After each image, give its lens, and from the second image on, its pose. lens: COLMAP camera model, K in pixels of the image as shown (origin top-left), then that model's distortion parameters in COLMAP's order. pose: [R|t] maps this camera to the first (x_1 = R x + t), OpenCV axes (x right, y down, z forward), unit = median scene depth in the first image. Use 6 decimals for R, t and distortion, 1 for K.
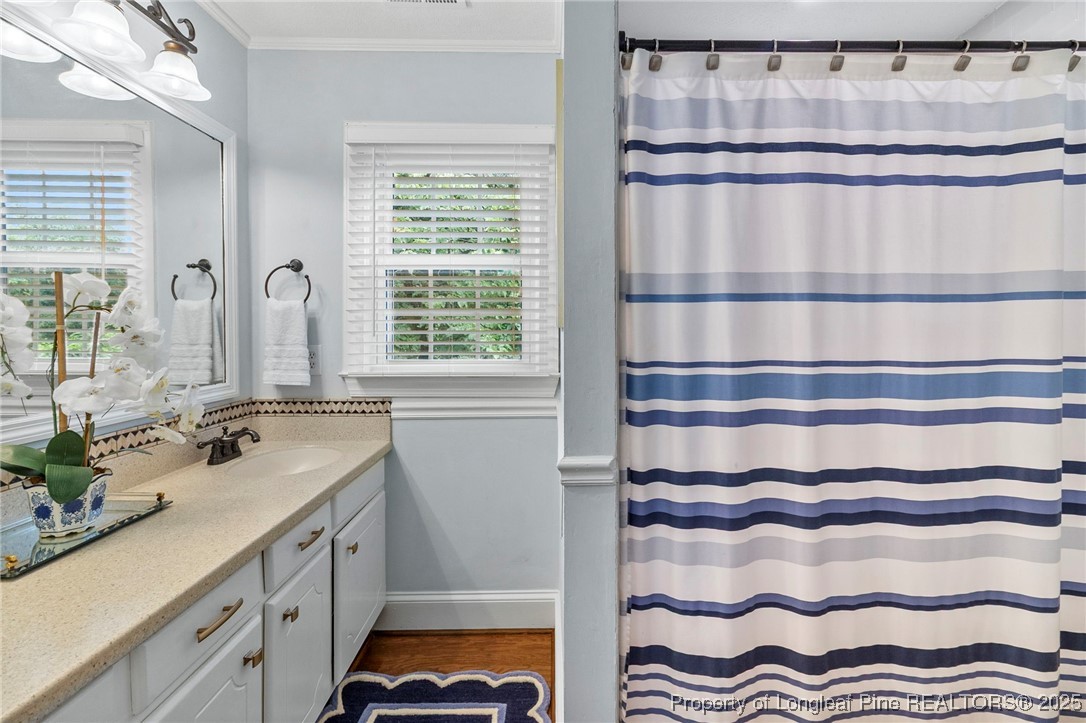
lens RADIAL K [[521.4, 0, 559.7], [0, 521.4, 336.9], [0, 0, 1]] dist [0.003697, 0.000367]
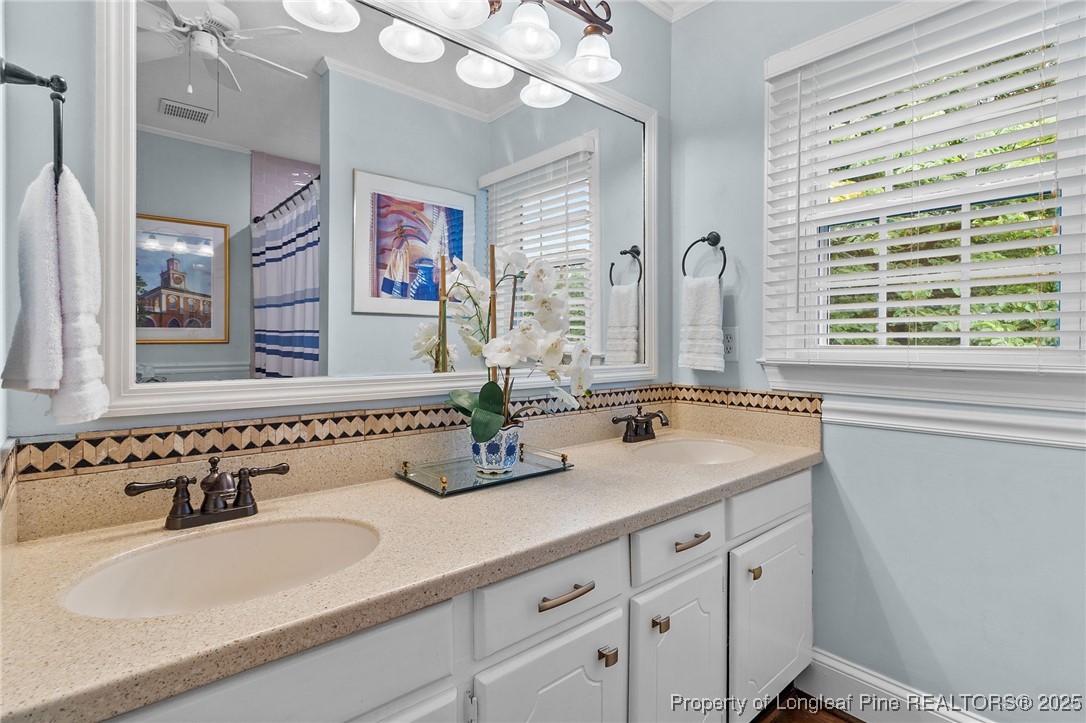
lens RADIAL K [[521.4, 0, 561.5], [0, 521.4, 349.1], [0, 0, 1]] dist [0.003697, 0.000367]
pose [[0.644545, 0.002187, -0.764563, 0.018360], [-0.017077, 0.999788, -0.011537, 0.080222], [0.764375, 0.020493, 0.644446, 0.257708]]
